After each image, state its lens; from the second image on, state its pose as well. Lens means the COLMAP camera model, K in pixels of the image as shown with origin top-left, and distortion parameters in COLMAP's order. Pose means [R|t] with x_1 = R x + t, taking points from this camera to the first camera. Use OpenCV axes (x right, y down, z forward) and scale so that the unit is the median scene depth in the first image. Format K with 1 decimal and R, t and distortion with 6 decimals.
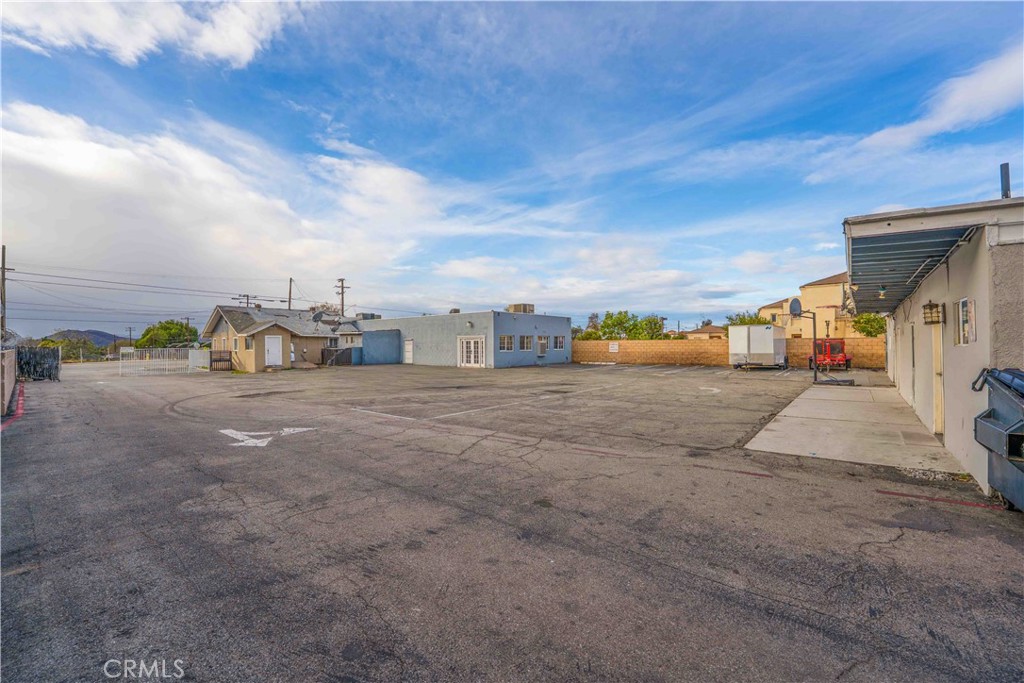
lens RADIAL K [[425.7, 0, 516.3], [0, 425.7, 340.0], [0, 0, 1]] dist [-0.003679, 0.000663]
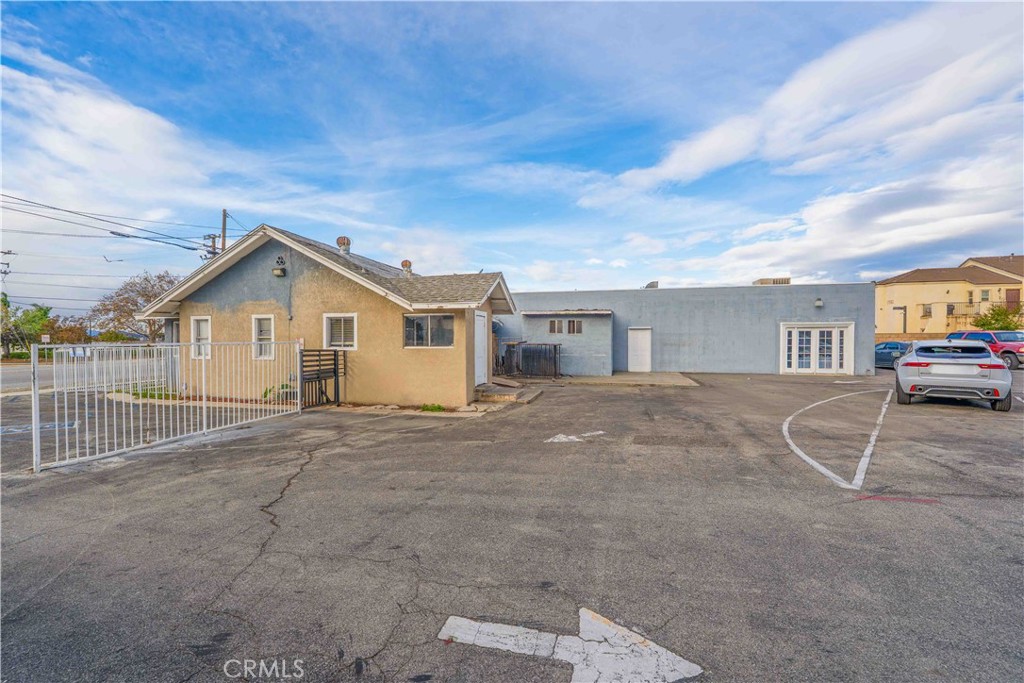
lens RADIAL K [[425.7, 0, 510.1], [0, 425.7, 347.5], [0, 0, 1]] dist [-0.003679, 0.000663]
pose [[0.892956, -0.003931, 0.450126, -0.021815], [-0.005049, 0.999811, 0.018748, 0.000456], [-0.450115, -0.019014, 0.892768, 0.018357]]
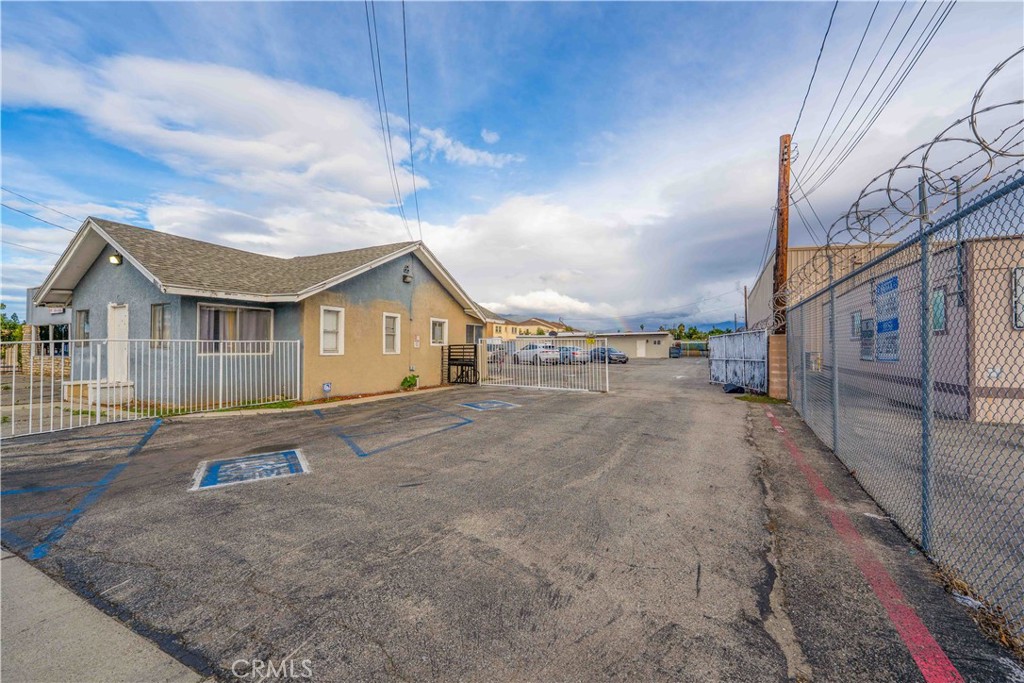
lens RADIAL K [[425.7, 0, 512.1], [0, 425.7, 343.2], [0, 0, 1]] dist [-0.003679, 0.000663]
pose [[-0.226435, 0.007095, 0.974000, -1.137319], [-0.016303, 0.999806, -0.011073, 0.027374], [-0.973890, -0.018386, -0.226276, 1.024355]]
